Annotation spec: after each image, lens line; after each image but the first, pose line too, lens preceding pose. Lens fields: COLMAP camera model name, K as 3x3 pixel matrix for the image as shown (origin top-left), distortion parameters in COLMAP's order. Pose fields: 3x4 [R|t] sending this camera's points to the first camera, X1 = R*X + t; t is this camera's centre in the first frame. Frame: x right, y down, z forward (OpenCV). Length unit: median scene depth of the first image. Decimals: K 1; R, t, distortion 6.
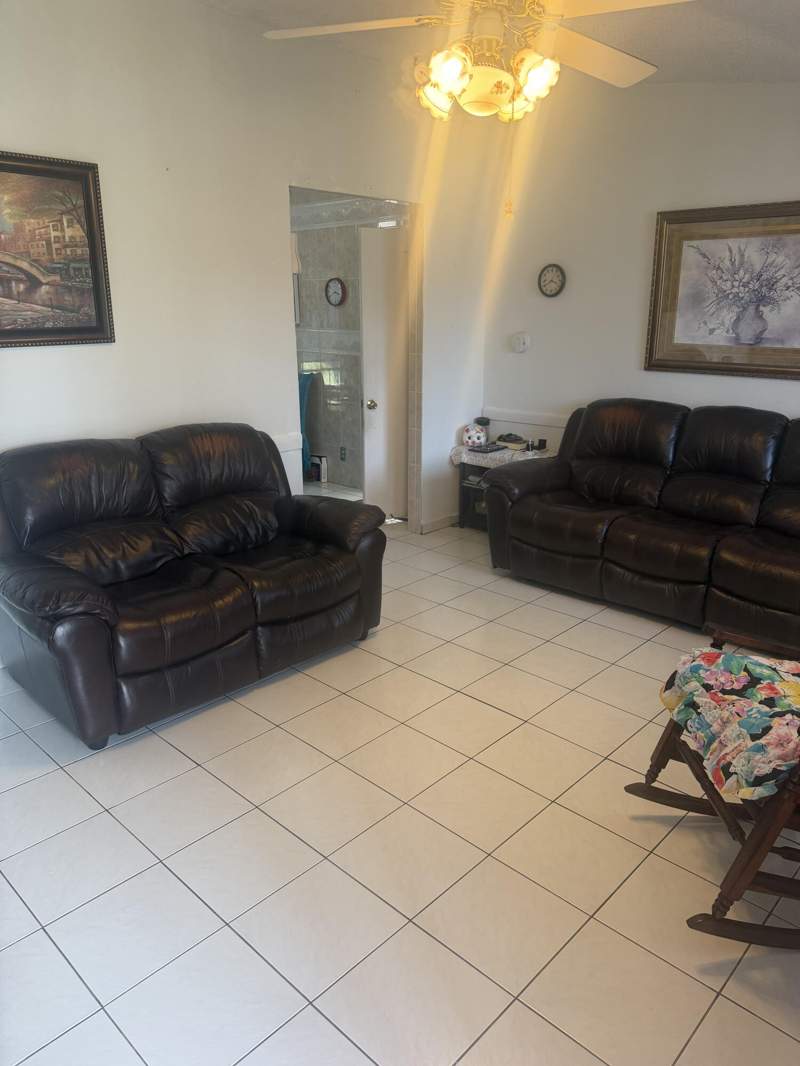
lens RADIAL K [[748.5, 0, 398.2], [0, 748.5, 535.8], [0, 0, 1]] dist [0.088556, -0.133137]
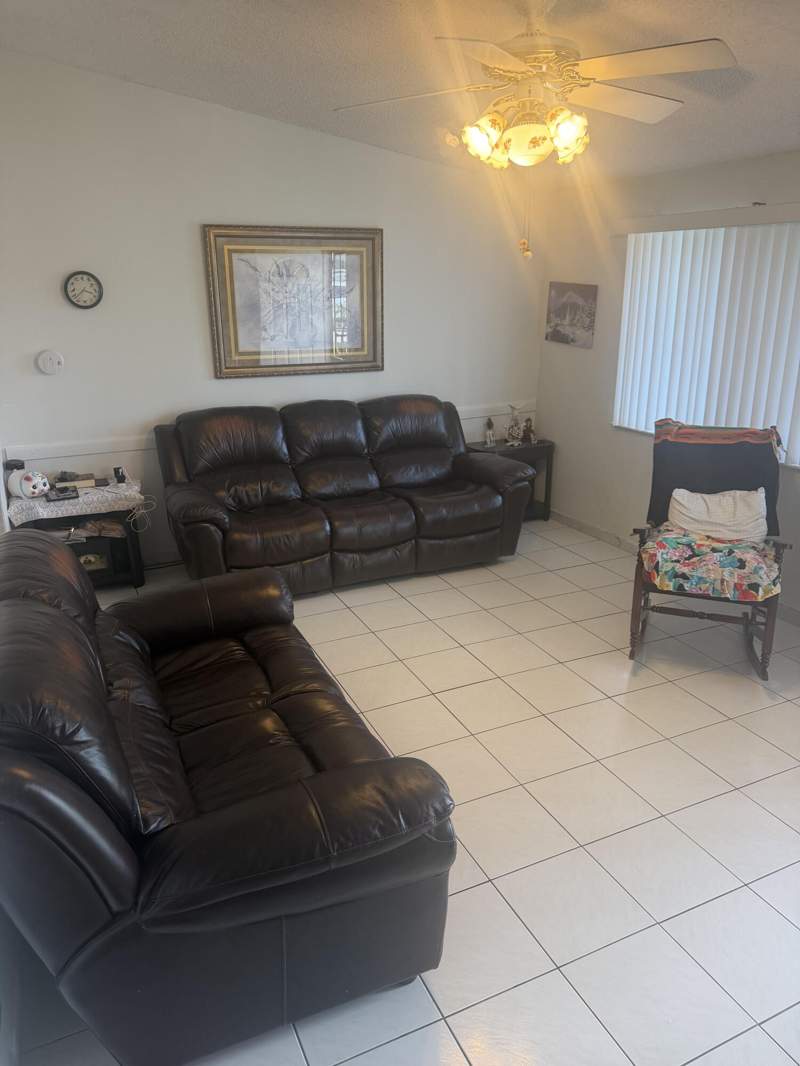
lens RADIAL K [[748.5, 0, 398.2], [0, 748.5, 535.8], [0, 0, 1]] dist [0.088556, -0.133137]
pose [[0.390395, -0.296471, 0.871606, -0.532767], [0.285244, 0.939095, 0.191665, -0.144111], [-0.875344, 0.173795, 0.451184, 0.358341]]
